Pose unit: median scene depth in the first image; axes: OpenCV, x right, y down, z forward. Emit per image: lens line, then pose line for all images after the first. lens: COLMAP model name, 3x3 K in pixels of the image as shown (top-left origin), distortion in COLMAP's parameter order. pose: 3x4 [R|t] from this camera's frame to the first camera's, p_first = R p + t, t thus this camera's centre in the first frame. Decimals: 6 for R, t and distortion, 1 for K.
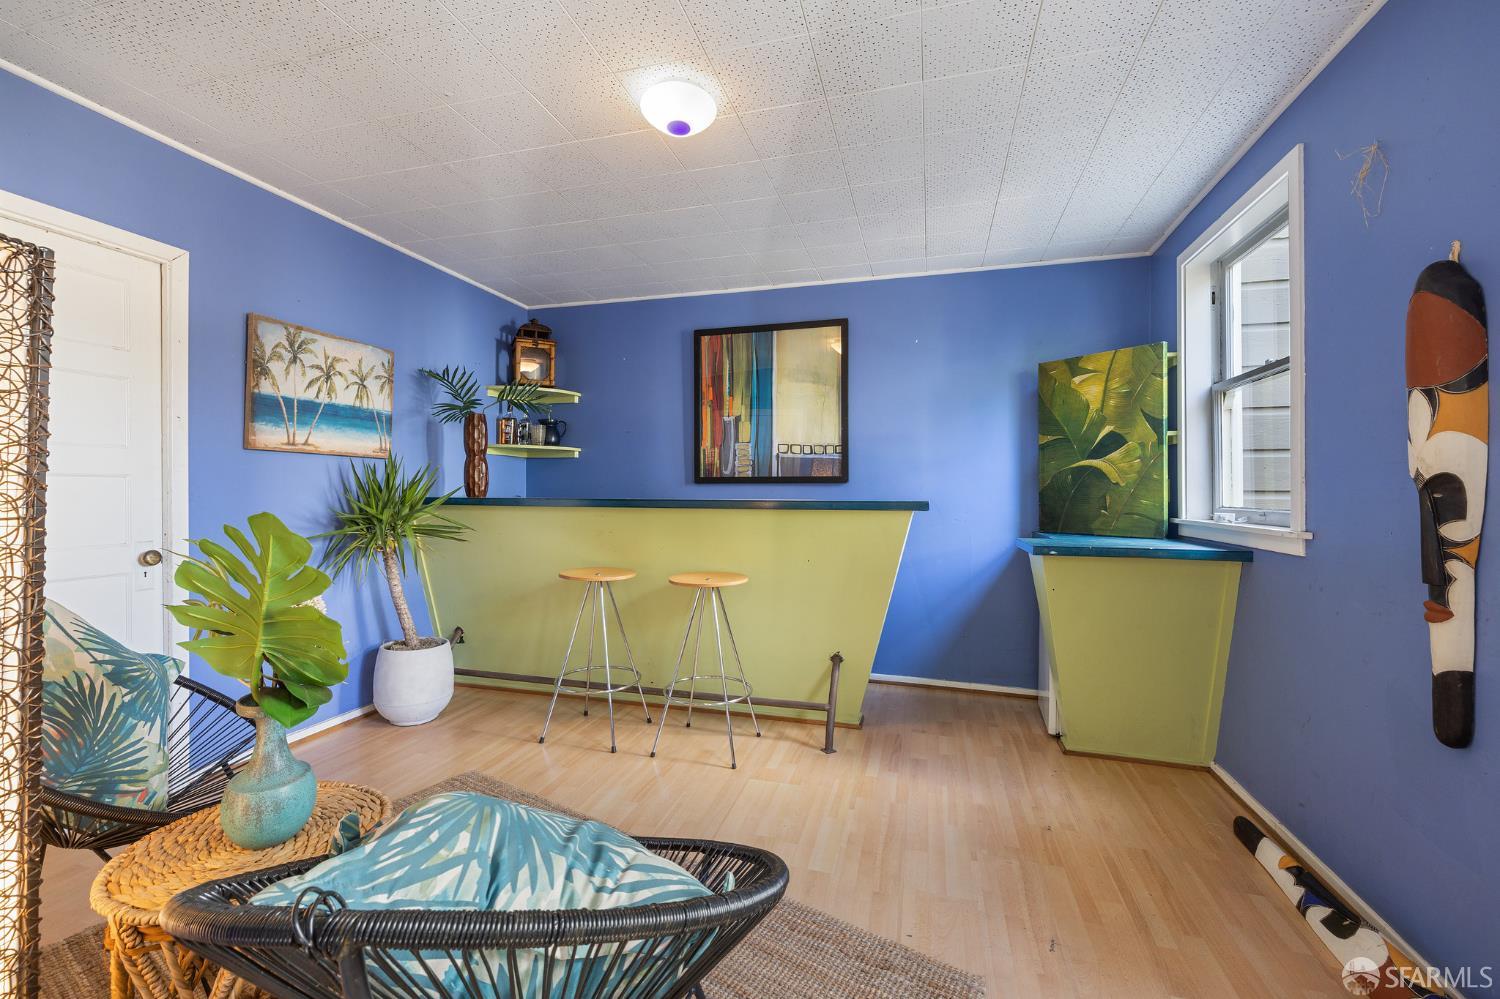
lens RADIAL K [[628.0, 0, 750.3], [0, 628.0, 491.2], [0, 0, 1]] dist [0.000141, -0.000220]
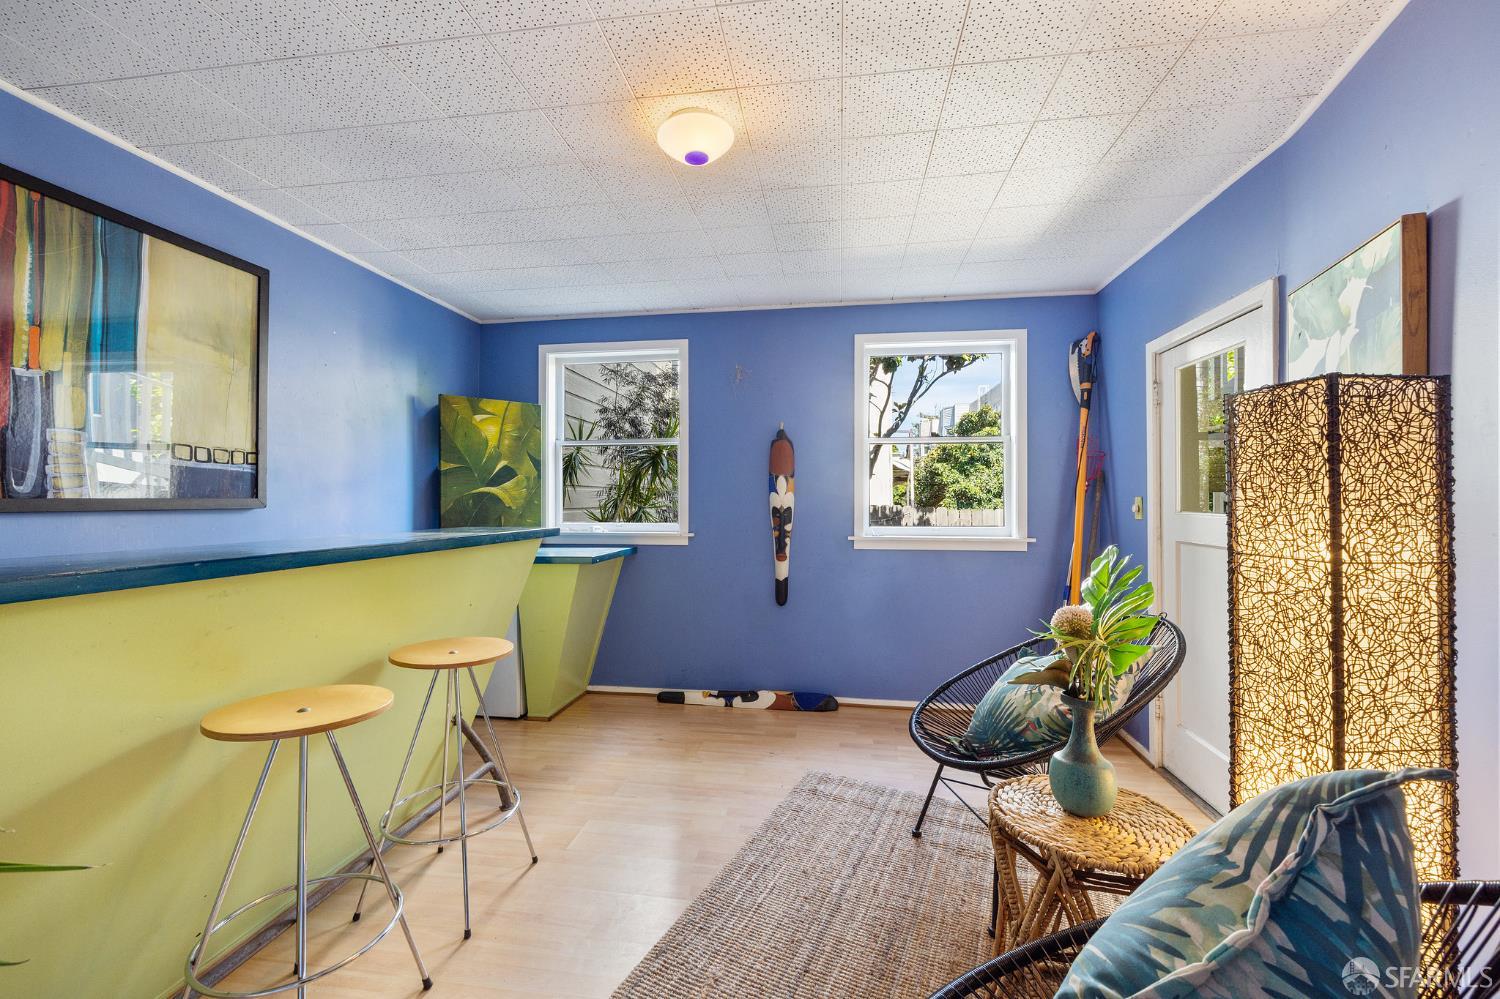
lens RADIAL K [[628.0, 0, 750.3], [0, 628.0, 491.2], [0, 0, 1]] dist [0.000141, -0.000220]
pose [[-0.137269, 0.011055, 0.990472, -0.731504], [-0.000900, 0.999936, -0.011285, -0.029791], [-0.990533, -0.002441, -0.137250, 0.688015]]
